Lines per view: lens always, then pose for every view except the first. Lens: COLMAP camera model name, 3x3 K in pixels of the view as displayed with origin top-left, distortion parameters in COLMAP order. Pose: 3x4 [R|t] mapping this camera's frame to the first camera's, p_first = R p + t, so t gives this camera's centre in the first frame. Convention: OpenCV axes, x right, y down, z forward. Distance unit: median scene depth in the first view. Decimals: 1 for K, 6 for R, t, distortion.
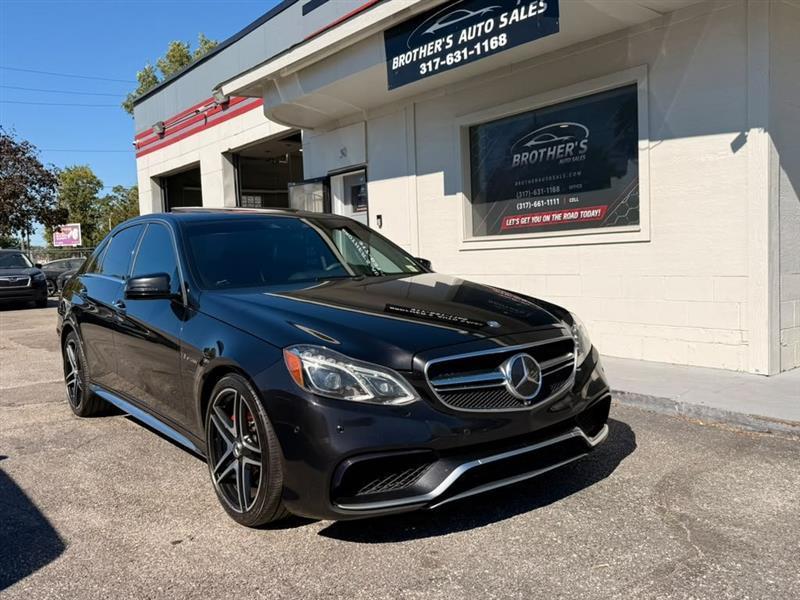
lens RADIAL K [[708.9, 0, 399.4], [0, 708.9, 299.9], [0, 0, 1]] dist [0.077988, -0.177822]
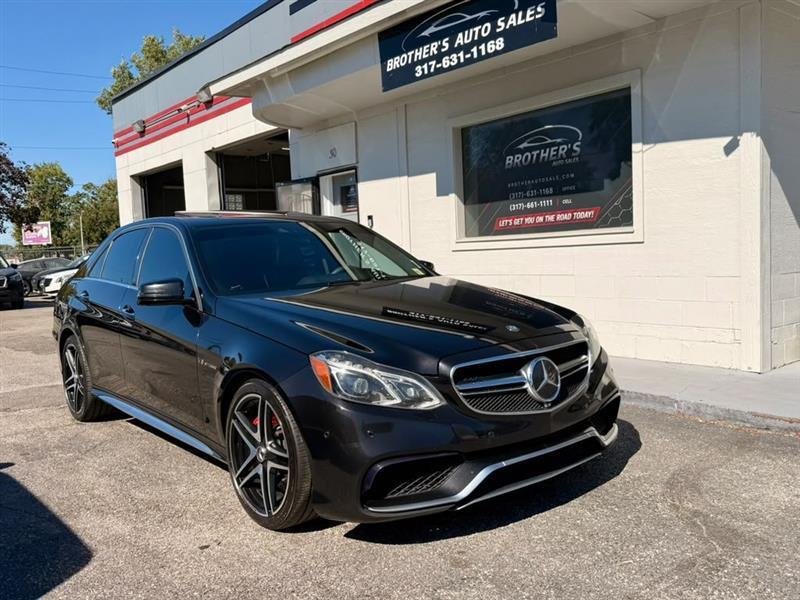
lens RADIAL K [[708.9, 0, 400.9], [0, 708.9, 301.7], [0, 0, 1]] dist [0.088572, -0.208236]
pose [[0.999291, -0.006763, 0.037027, -0.032539], [0.006518, 0.999956, 0.006731, -0.006070], [-0.037071, -0.006485, 0.999292, -0.008539]]
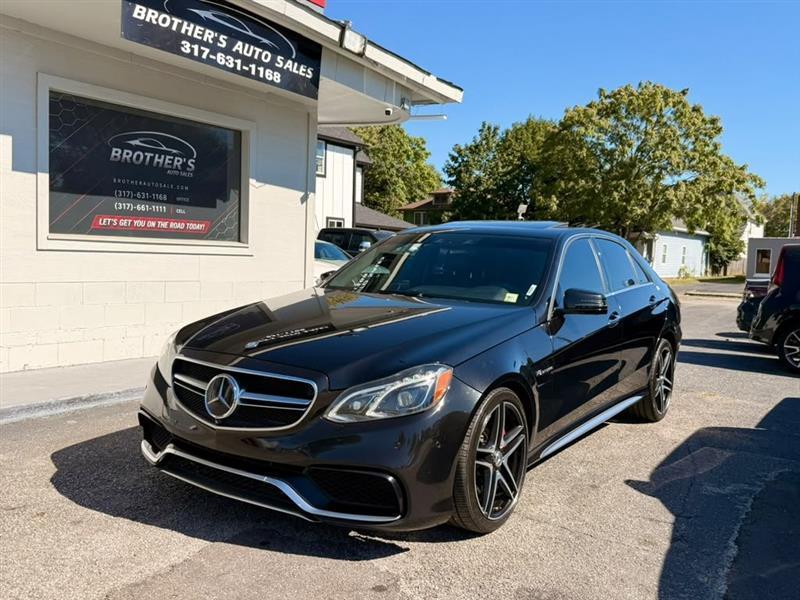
lens RADIAL K [[708.8, 0, 396.5], [0, 708.8, 304.2], [0, 0, 1]] dist [0.096720, -0.230538]
pose [[-0.311335, -0.038635, 0.949514, -0.938661], [0.029650, 0.998292, 0.050342, -0.048106], [-0.949837, 0.043826, -0.309658, 1.093797]]
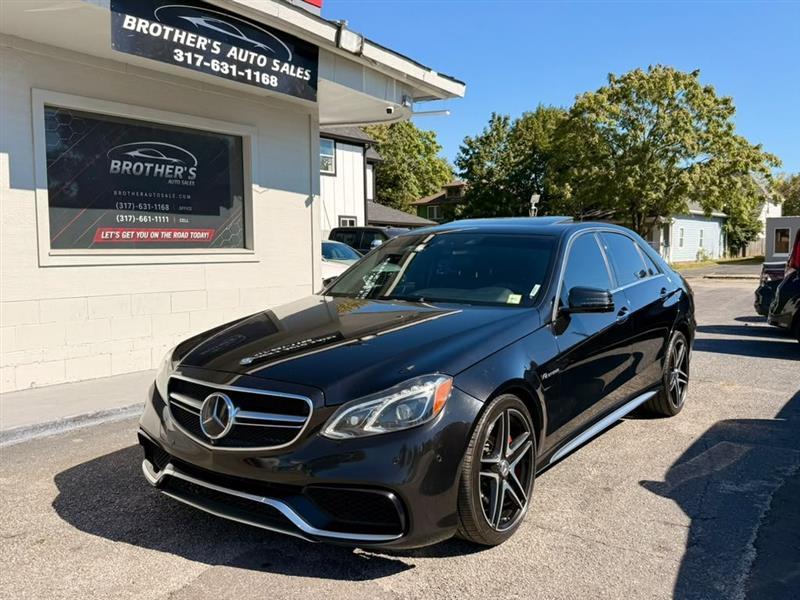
lens RADIAL K [[708.6, 0, 401.7], [0, 708.6, 303.0], [0, 0, 1]] dist [0.091251, -0.211701]
pose [[-0.295067, -0.032002, 0.954940, -0.928866], [0.071605, 0.995888, 0.055499, -0.056787], [-0.952790, 0.084755, -0.291563, 1.073336]]
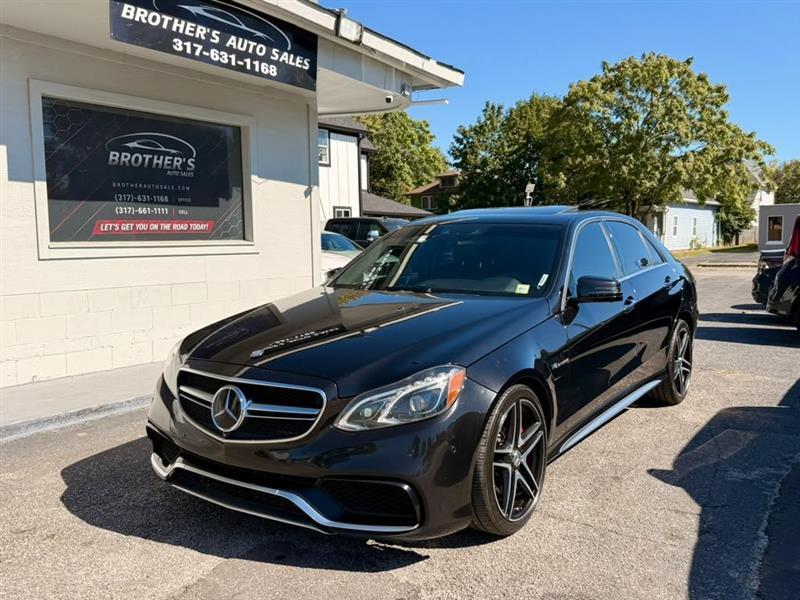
lens RADIAL K [[708.7, 0, 401.9], [0, 708.7, 303.8], [0, 0, 1]] dist [0.088322, -0.205446]
pose [[-0.304116, -0.043622, 0.951636, -0.922122], [0.078556, 0.994400, 0.070687, -0.057816], [-0.949390, 0.096254, -0.298987, 1.084265]]
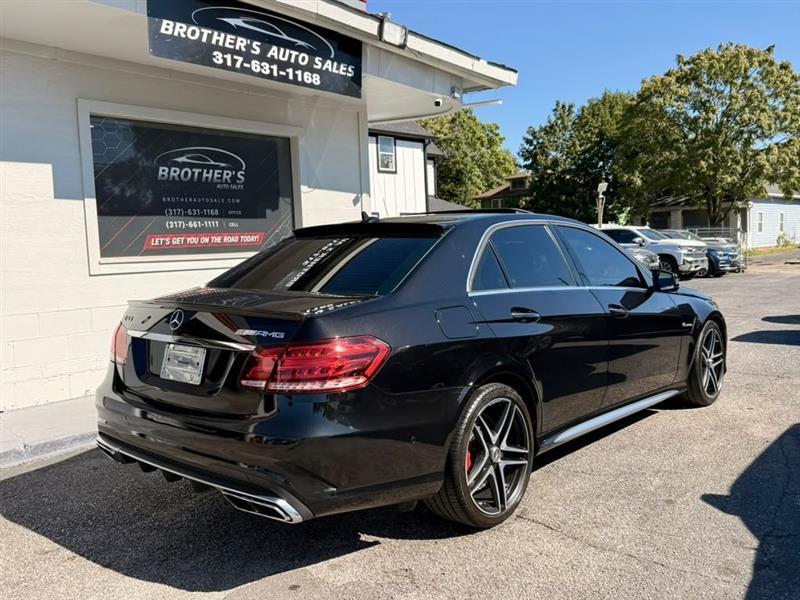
lens RADIAL K [[708.0, 0, 402.1], [0, 708.0, 304.2], [0, 0, 1]] dist [0.062994, -0.136827]
pose [[-0.203395, -0.033152, 0.978535, -0.901474], [0.102599, 0.993202, 0.054975, -0.058102], [-0.973706, 0.111579, -0.198611, 1.038511]]
